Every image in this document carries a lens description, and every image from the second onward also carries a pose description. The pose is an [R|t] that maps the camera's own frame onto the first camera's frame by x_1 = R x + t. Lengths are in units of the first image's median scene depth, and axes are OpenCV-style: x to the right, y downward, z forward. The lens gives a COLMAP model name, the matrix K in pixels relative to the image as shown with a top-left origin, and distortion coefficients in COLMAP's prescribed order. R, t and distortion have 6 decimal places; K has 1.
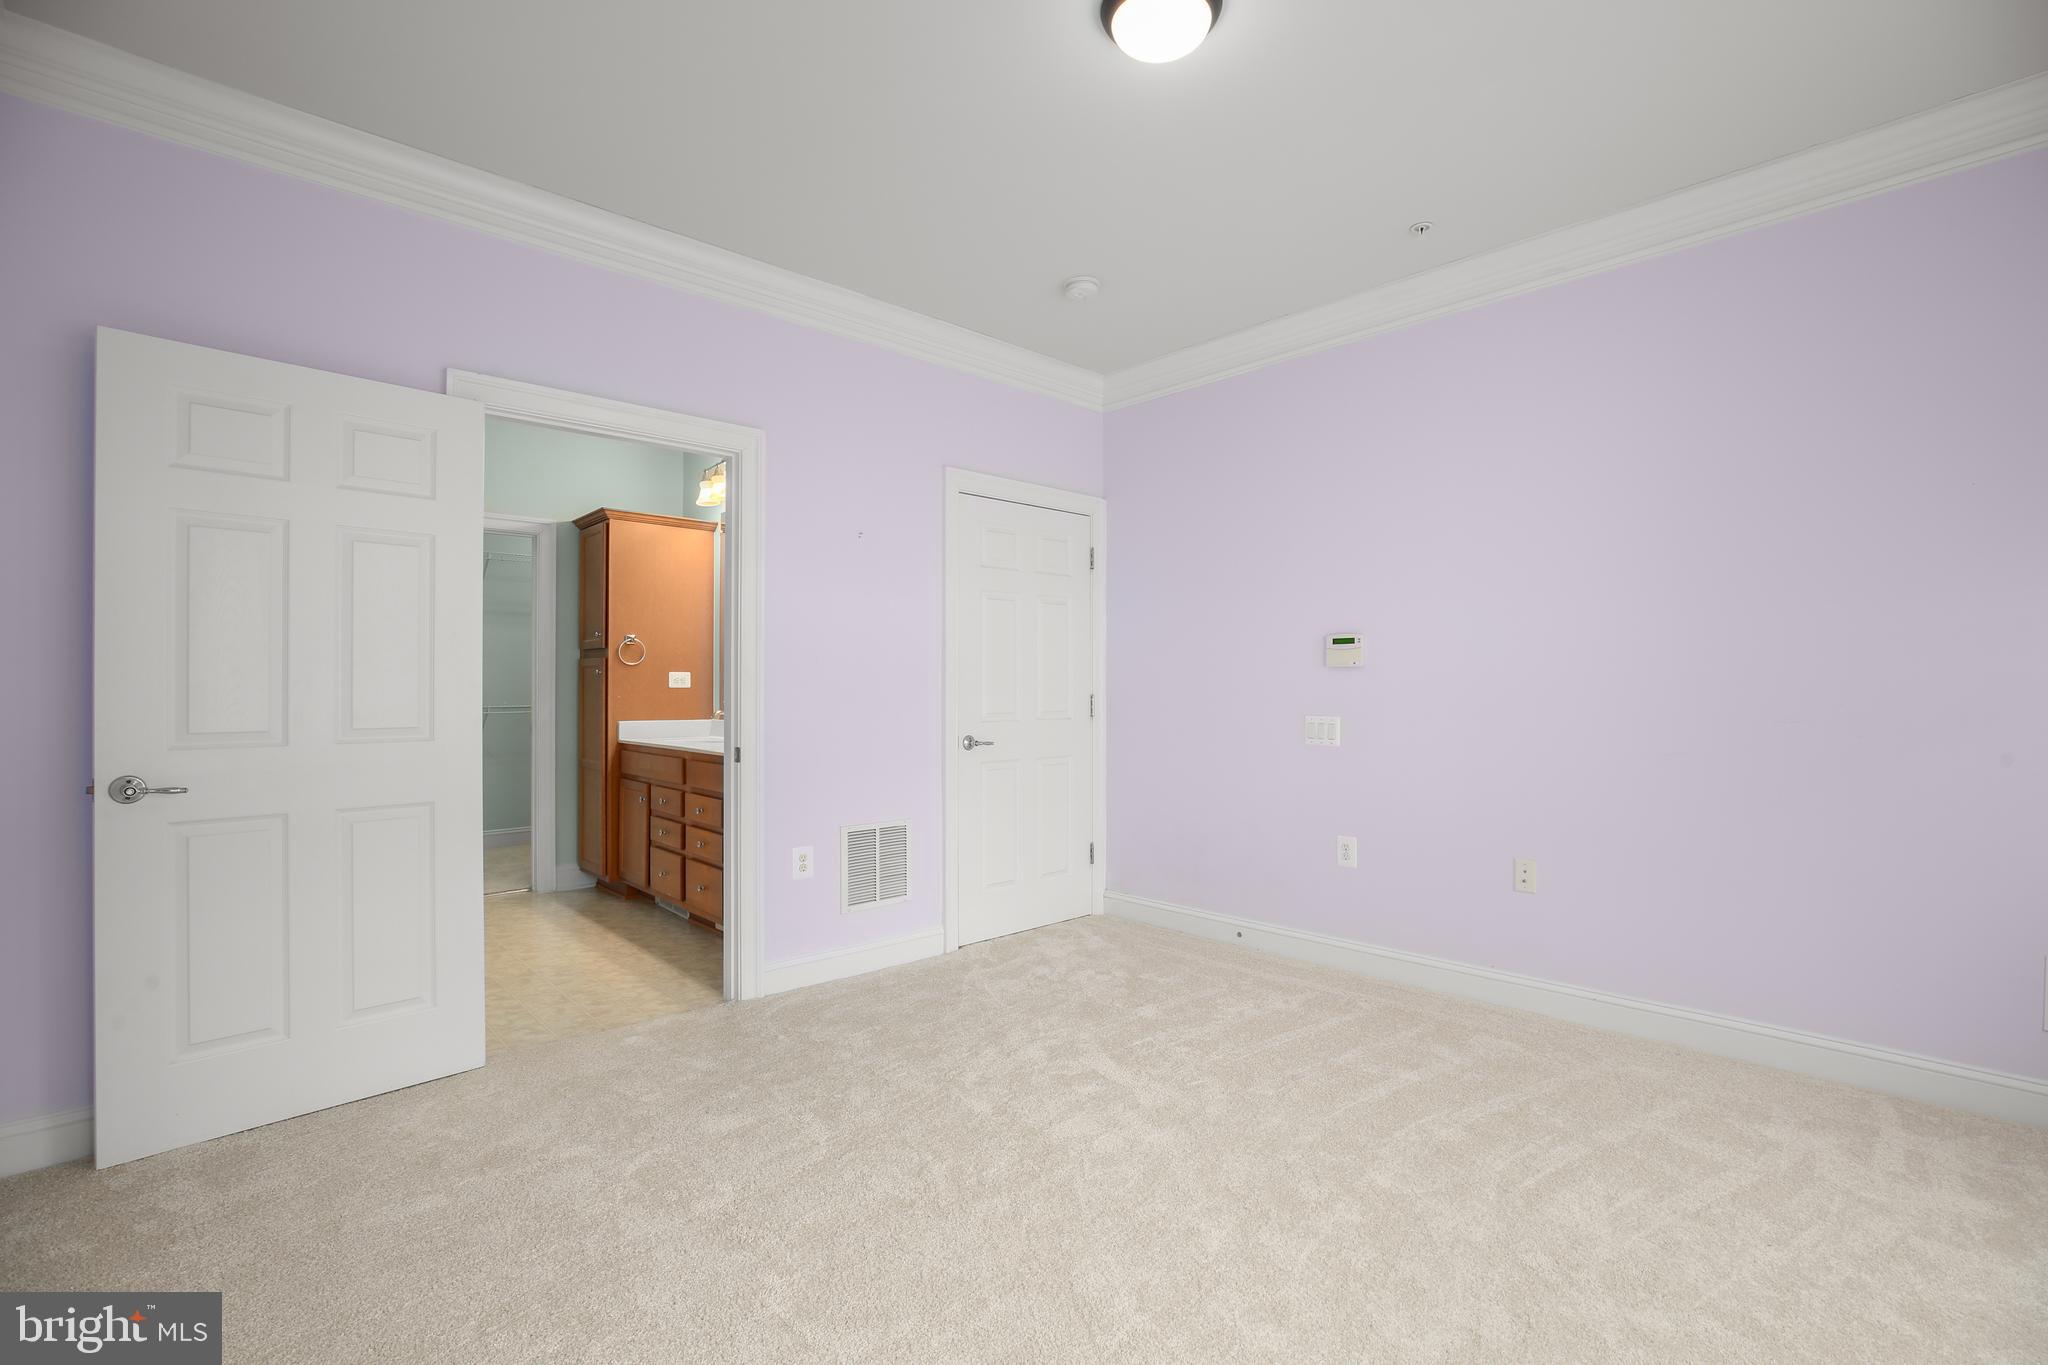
lens RADIAL K [[935.7, 0, 1008.8], [0, 935.7, 682.8], [0, 0, 1]] dist [-0.041114, 0.007710]
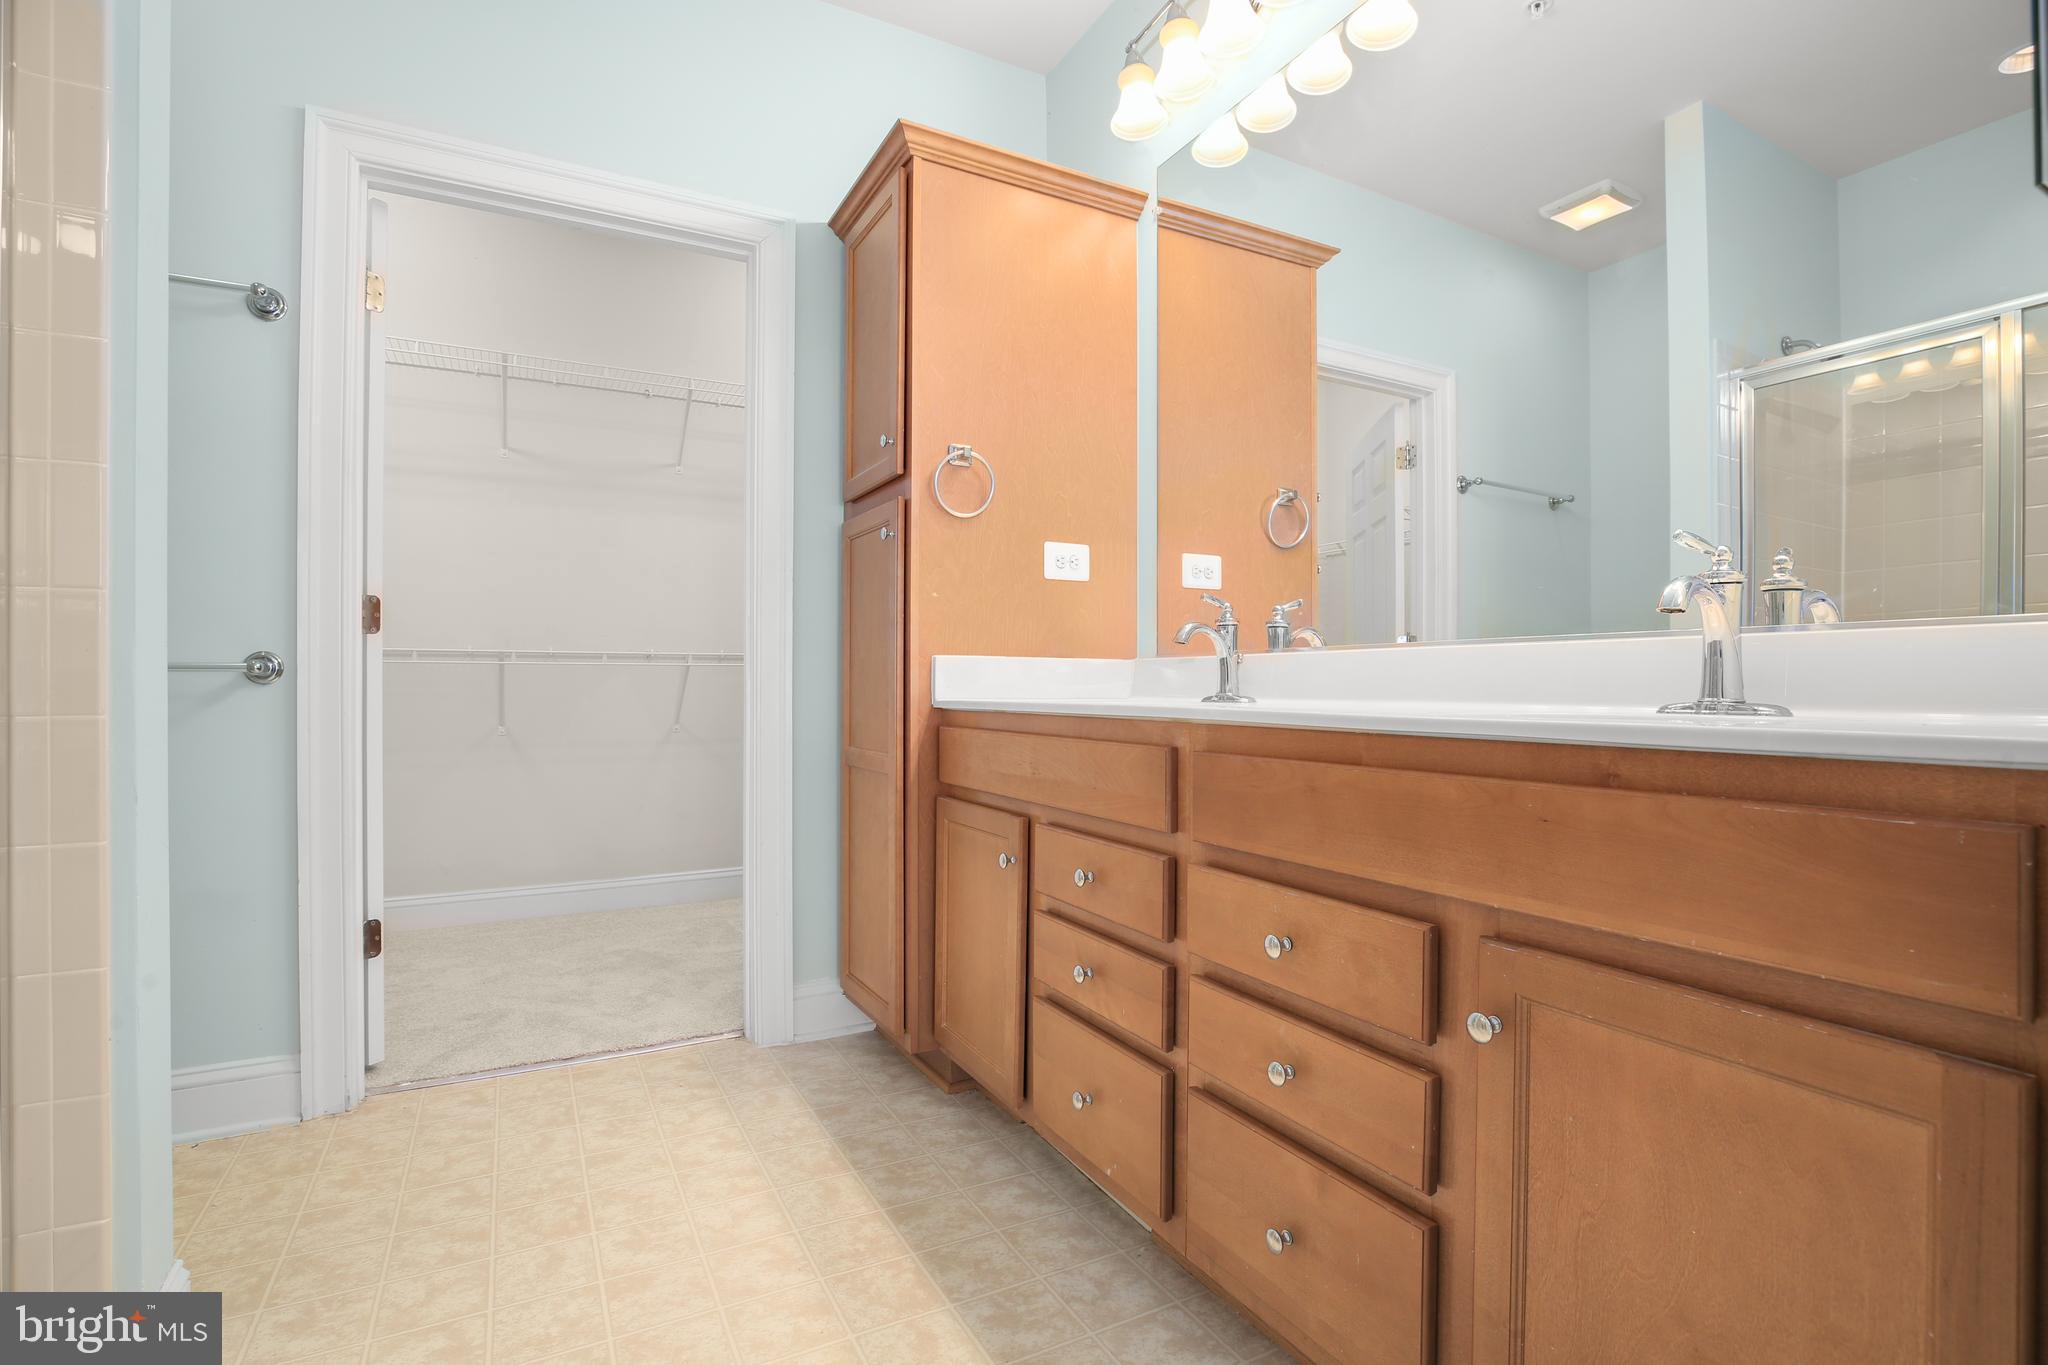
lens RADIAL K [[946.6, 0, 1028.0], [0, 946.6, 671.9], [0, 0, 1]] dist [-0.032084, -0.000039]
pose [[0.971624, -0.004156, -0.236496, -0.282998], [0.002048, 0.999956, -0.009161, 0.052608], [0.236523, 0.008417, 0.971589, 0.609482]]
